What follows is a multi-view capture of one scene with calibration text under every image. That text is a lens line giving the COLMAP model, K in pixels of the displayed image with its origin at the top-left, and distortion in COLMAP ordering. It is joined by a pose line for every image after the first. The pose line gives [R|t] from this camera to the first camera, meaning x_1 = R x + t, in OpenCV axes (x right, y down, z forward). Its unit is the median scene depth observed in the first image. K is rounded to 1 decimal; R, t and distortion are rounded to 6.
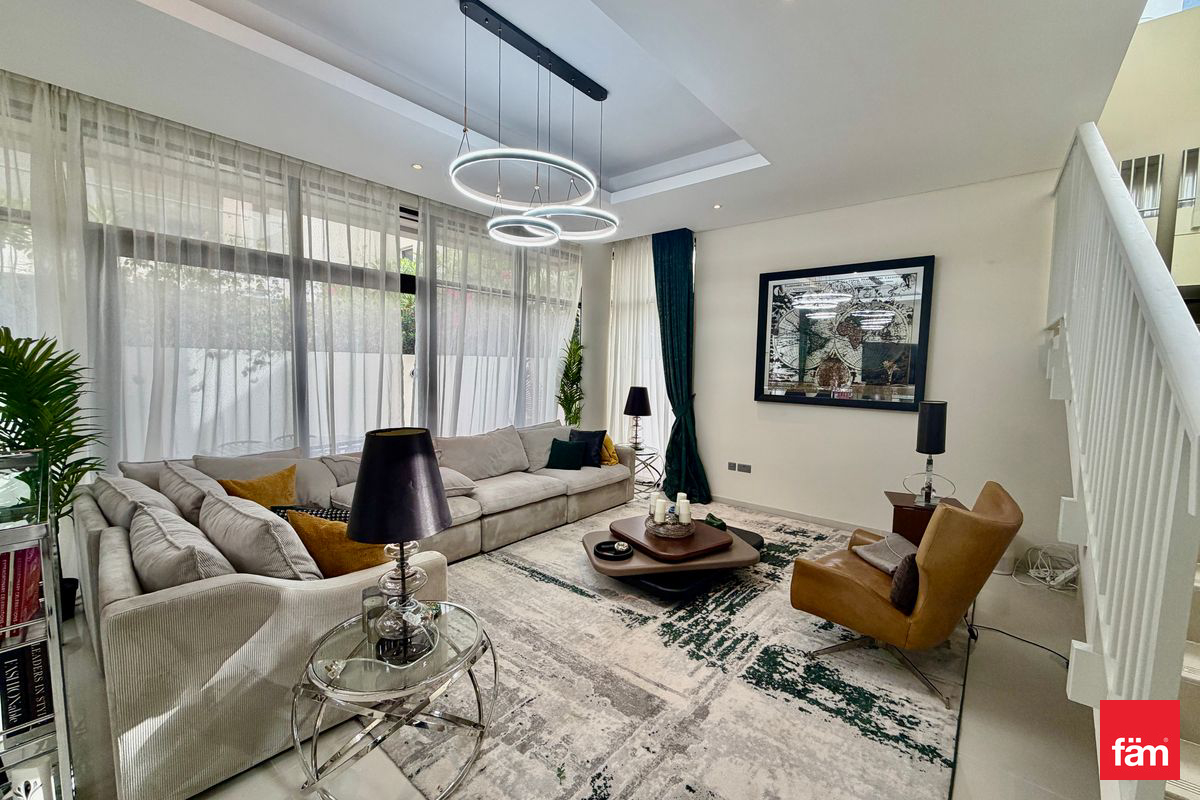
lens RADIAL K [[477.0, 0, 594.7], [0, 477.0, 397.7], [0, 0, 1]] dist [-0.000273, -0.000429]
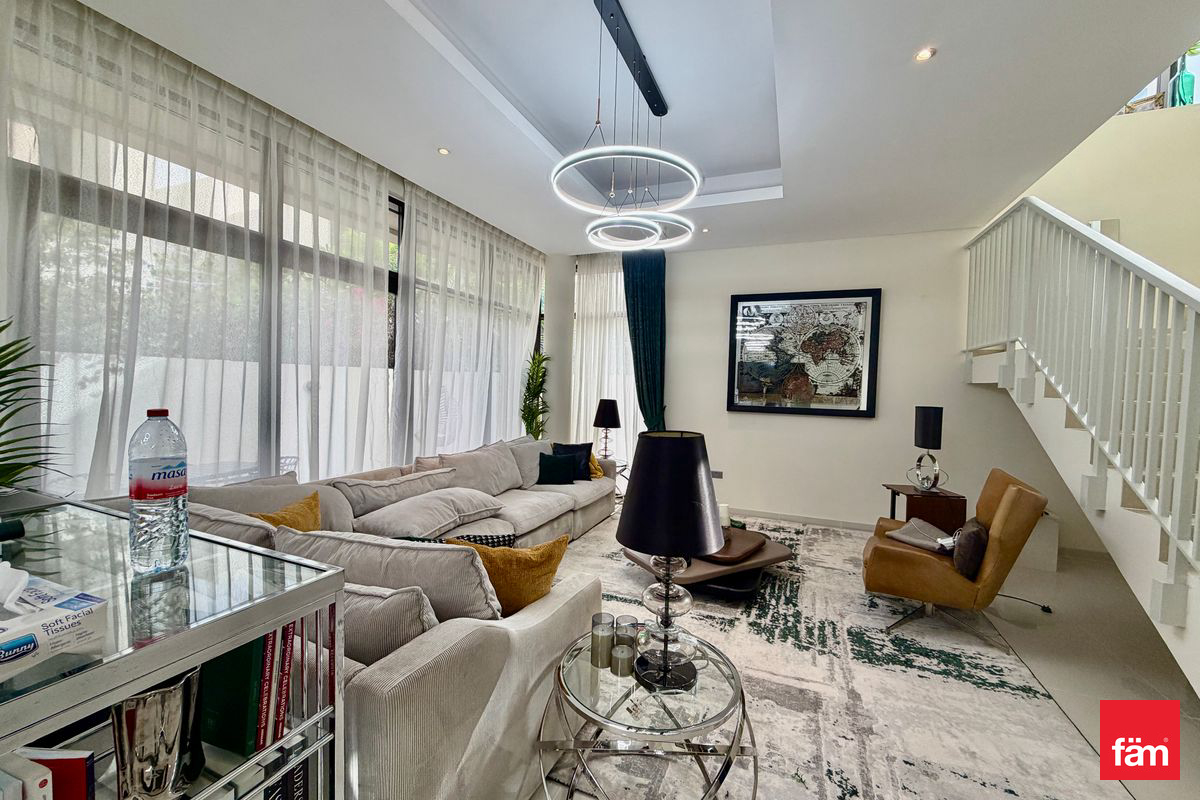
lens RADIAL K [[477.0, 0, 594.7], [0, 477.0, 397.7], [0, 0, 1]] dist [-0.000273, -0.000429]
pose [[0.954702, -0.001486, 0.297561, -0.359369], [0.012701, 0.999280, -0.035762, 0.014339], [-0.297293, 0.037922, 0.954033, 0.072639]]
